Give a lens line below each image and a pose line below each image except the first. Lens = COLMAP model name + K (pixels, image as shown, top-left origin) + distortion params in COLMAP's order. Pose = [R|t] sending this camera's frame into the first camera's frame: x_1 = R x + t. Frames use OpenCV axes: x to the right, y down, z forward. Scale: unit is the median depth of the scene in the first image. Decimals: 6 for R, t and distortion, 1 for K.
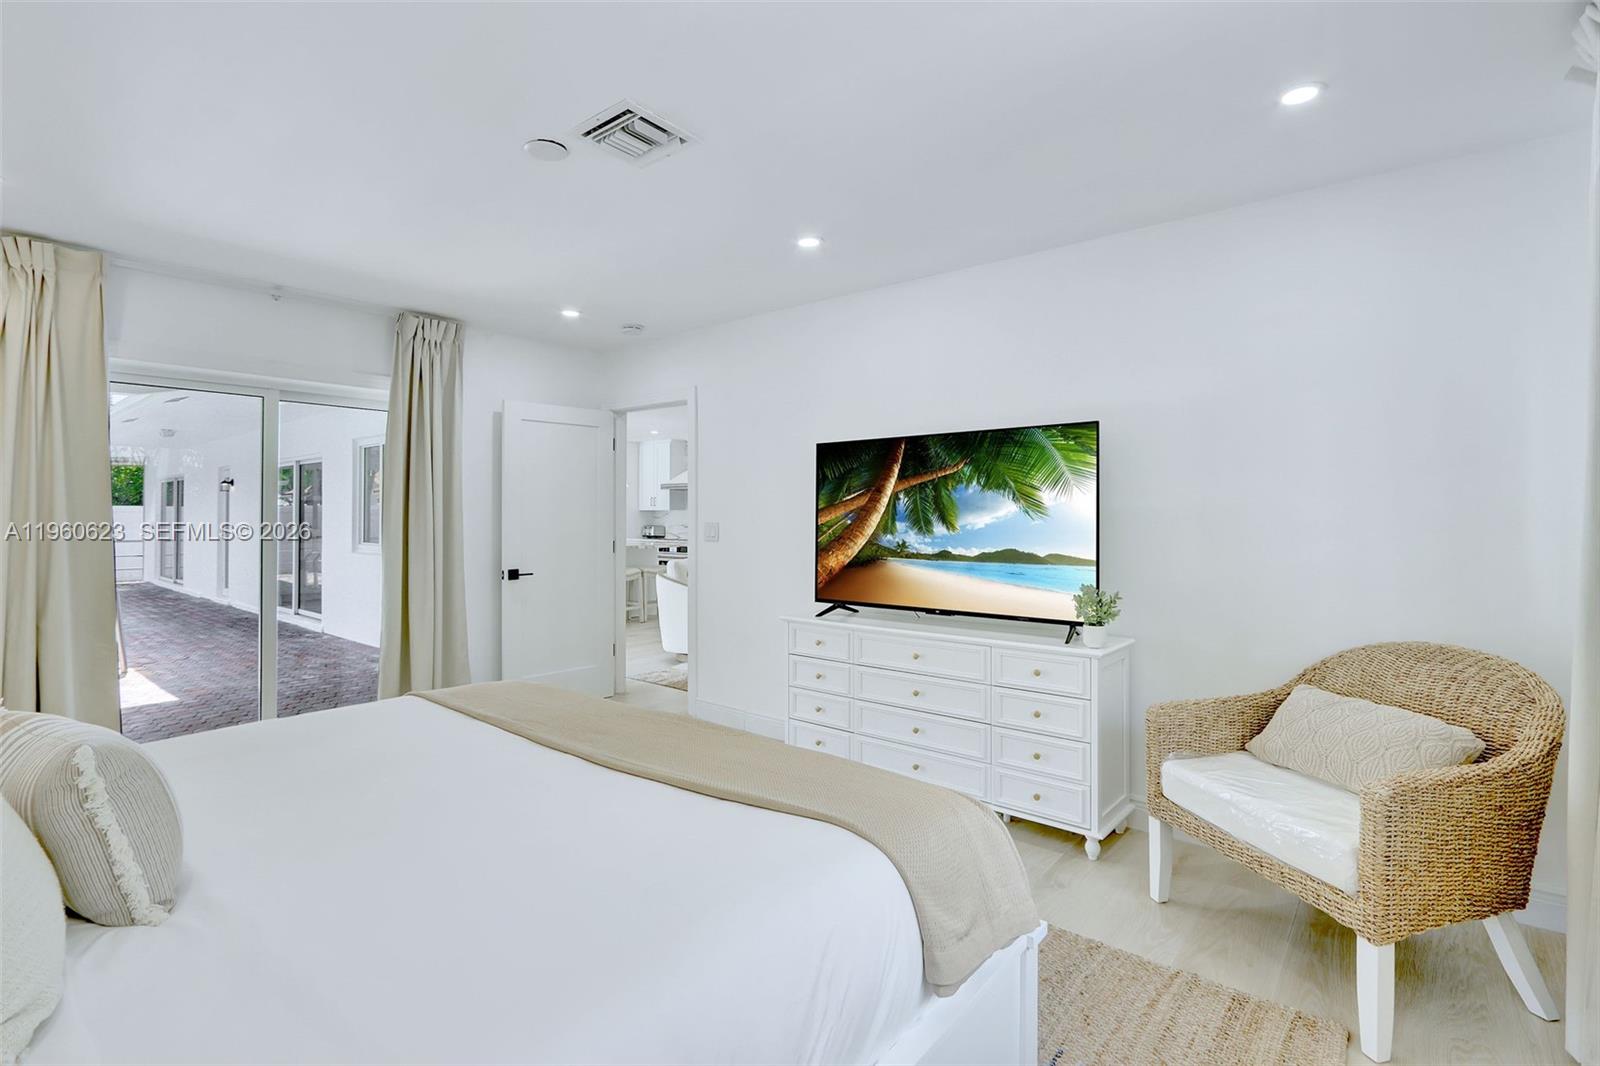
lens RADIAL K [[751.5, 0, 794.4], [0, 751.5, 499.1], [0, 0, 1]] dist [-0.014731, -0.000523]
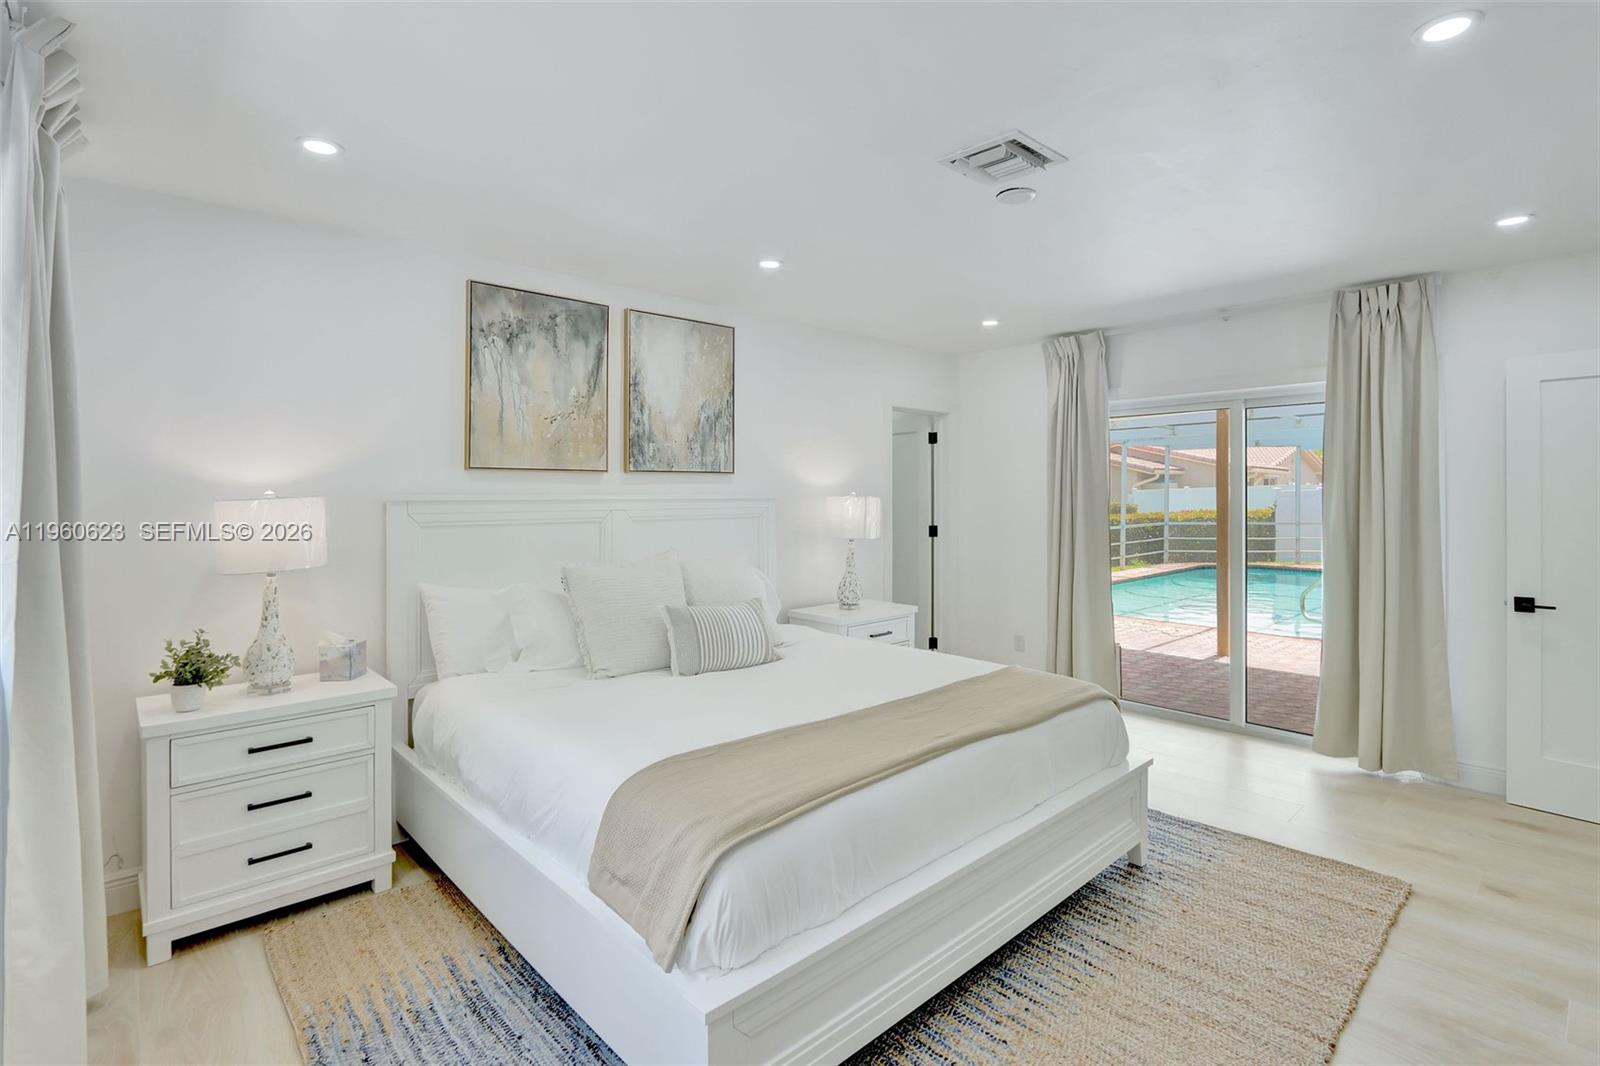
lens RADIAL K [[751.5, 0, 794.4], [0, 751.5, 499.1], [0, 0, 1]] dist [-0.014731, -0.000523]
pose [[-0.144750, 0.004457, -0.989458, 0.466230], [0.014031, 0.999899, 0.002451, -0.011076], [0.989369, -0.013528, -0.144797, 0.479147]]
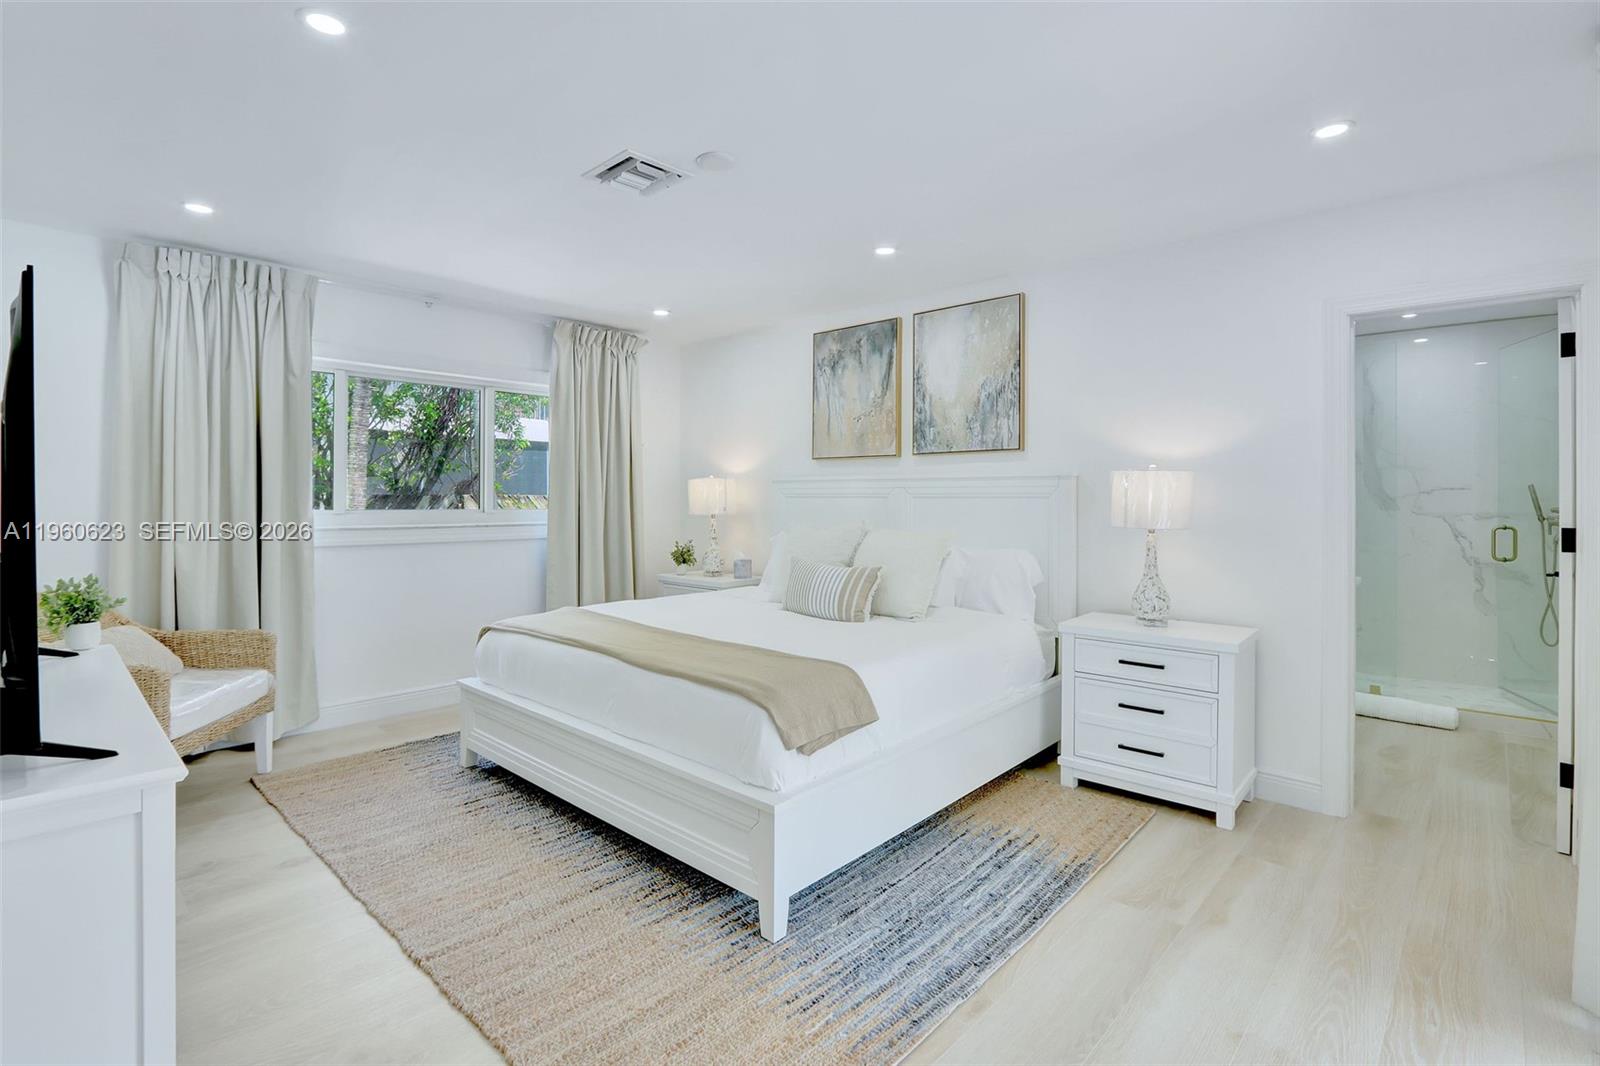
lens RADIAL K [[751.5, 0, 794.4], [0, 751.5, 499.1], [0, 0, 1]] dist [-0.014731, -0.000523]
pose [[-0.998221, -0.005541, 0.059367, -0.306669], [-0.006062, 0.999945, -0.008610, 0.027932], [-0.059316, -0.008954, -0.998199, 1.216910]]
